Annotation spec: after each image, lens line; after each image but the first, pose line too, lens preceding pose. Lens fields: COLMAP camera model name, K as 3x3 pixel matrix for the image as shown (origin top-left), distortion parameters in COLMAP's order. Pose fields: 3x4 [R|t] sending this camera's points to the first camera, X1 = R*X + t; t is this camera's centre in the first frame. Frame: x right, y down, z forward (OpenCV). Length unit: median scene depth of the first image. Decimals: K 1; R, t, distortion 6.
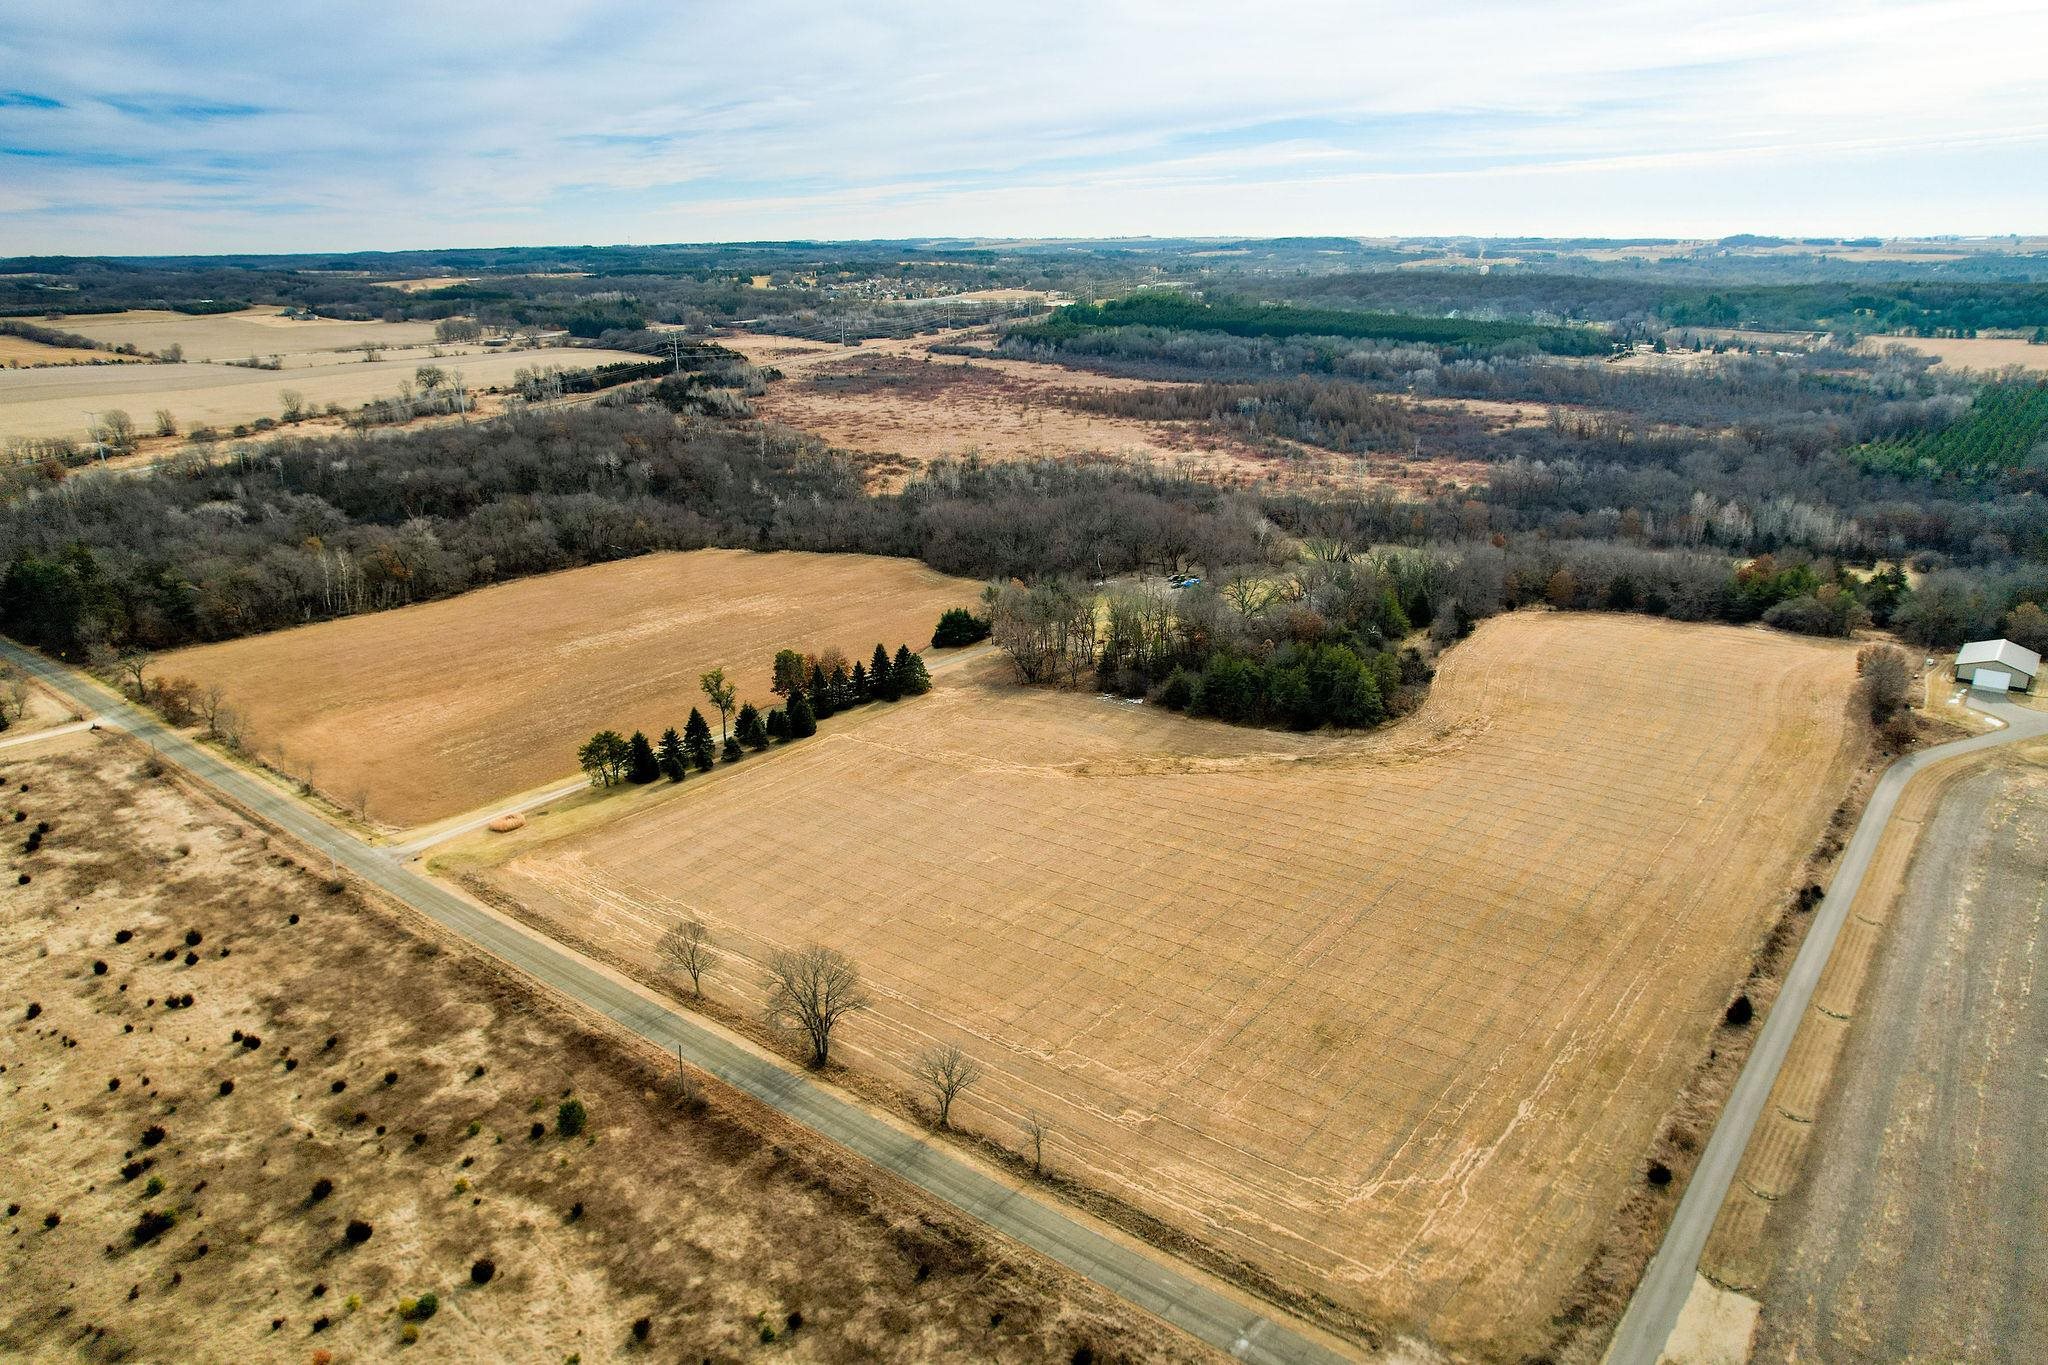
lens RADIAL K [[1303.8, 0, 1028.8], [0, 1303.8, 674.9], [0, 0, 1]] dist [-0.063535, 0.046871]
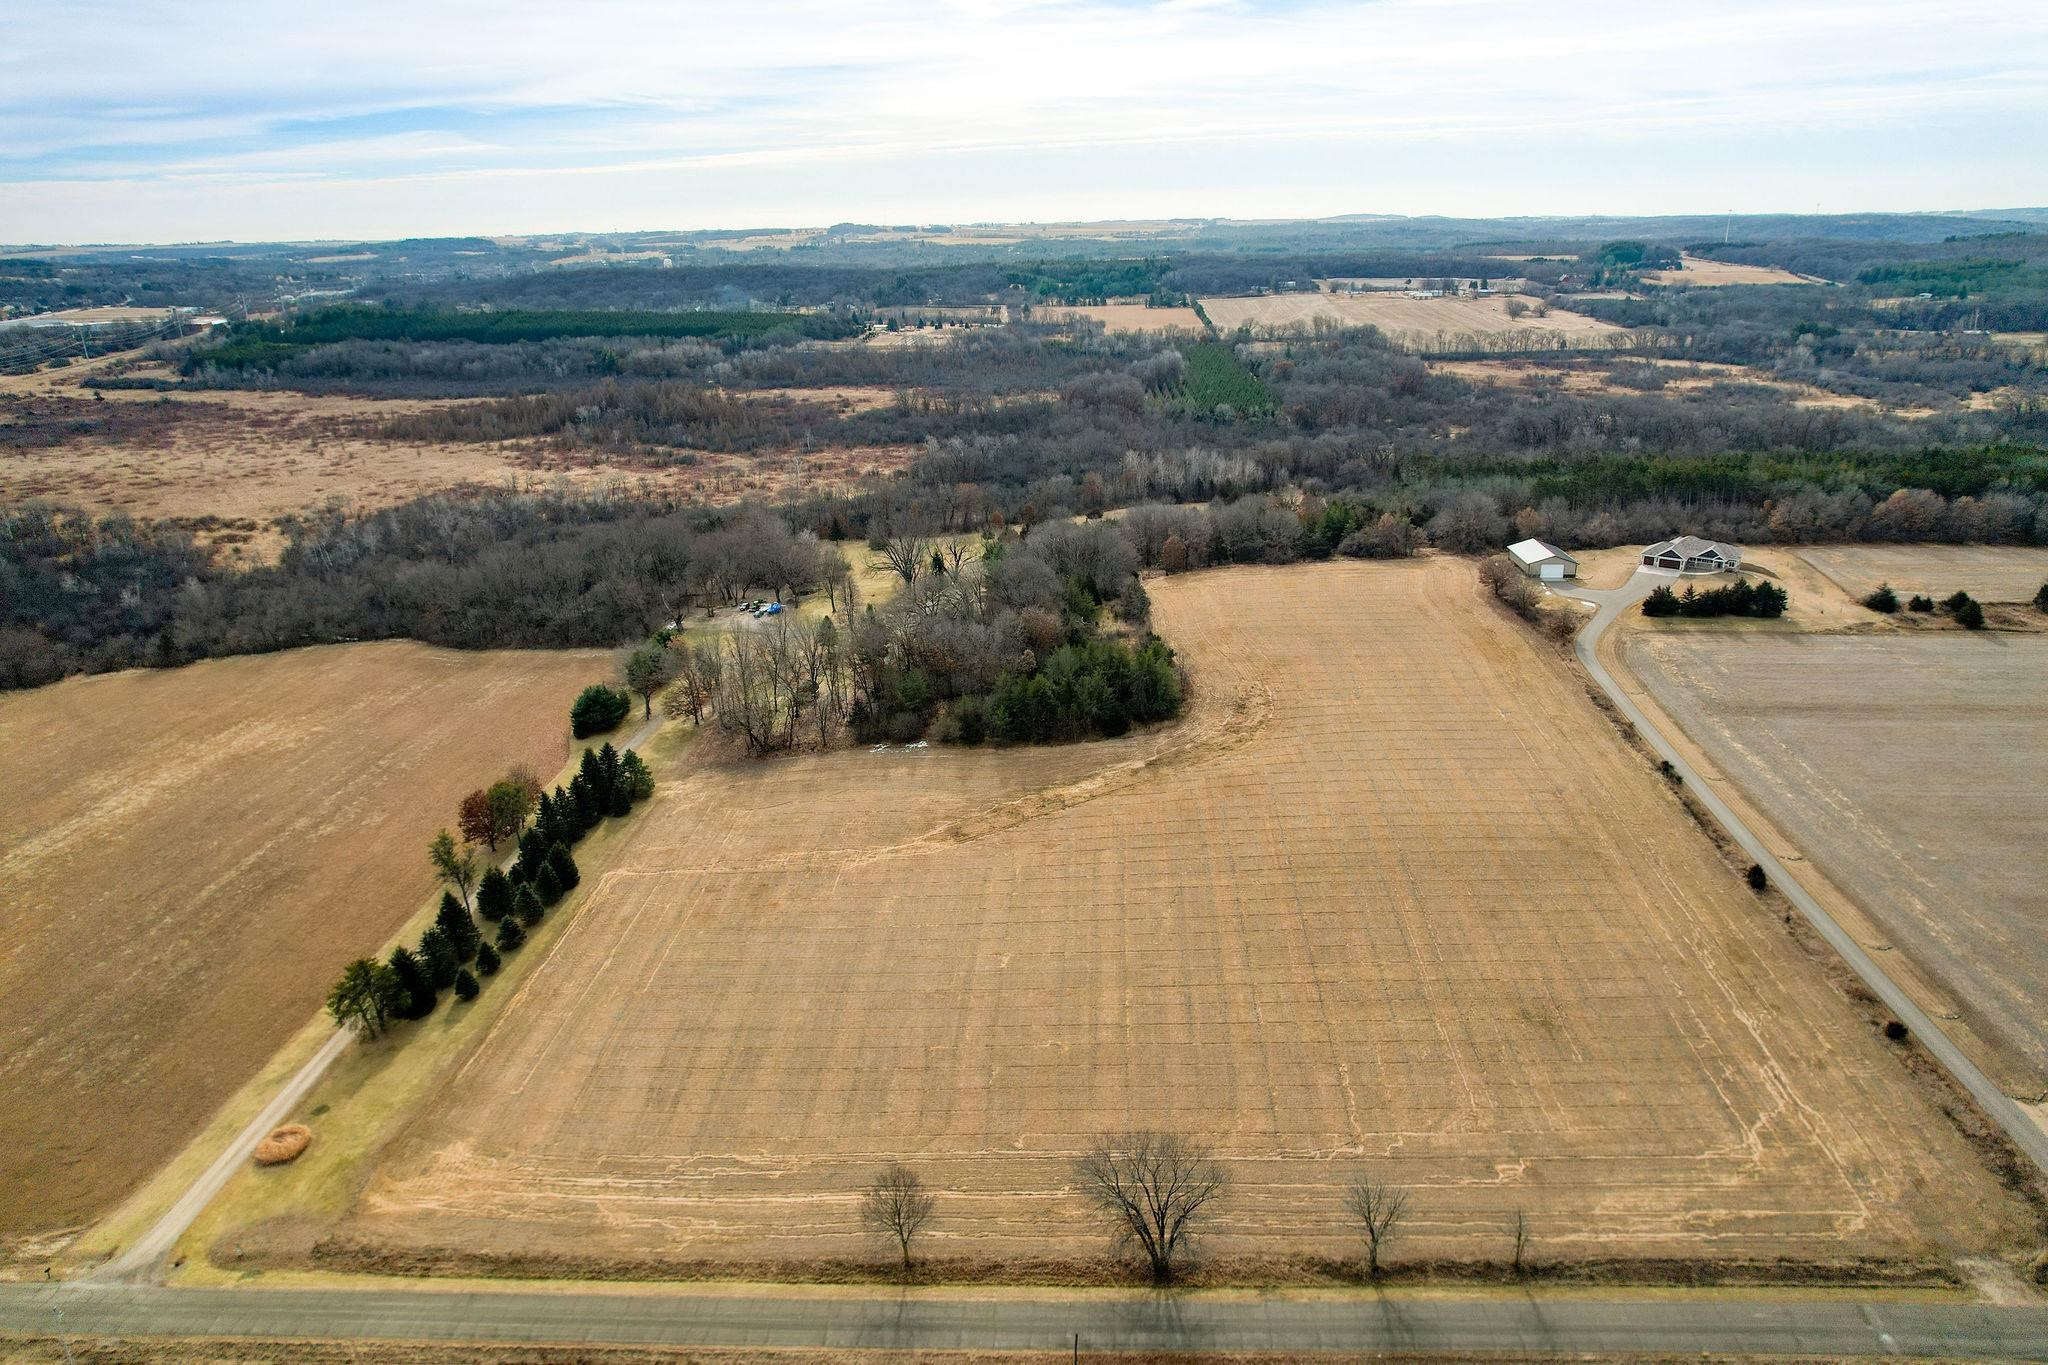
lens RADIAL K [[1303.8, 0, 1026.7], [0, 1303.8, 688.7], [0, 0, 1]] dist [-0.063535, 0.046871]
pose [[0.817090, -0.200075, 0.540680, -0.316869], [0.193117, 0.978654, 0.070301, -0.062884], [-0.543204, 0.046972, 0.838286, 0.206226]]
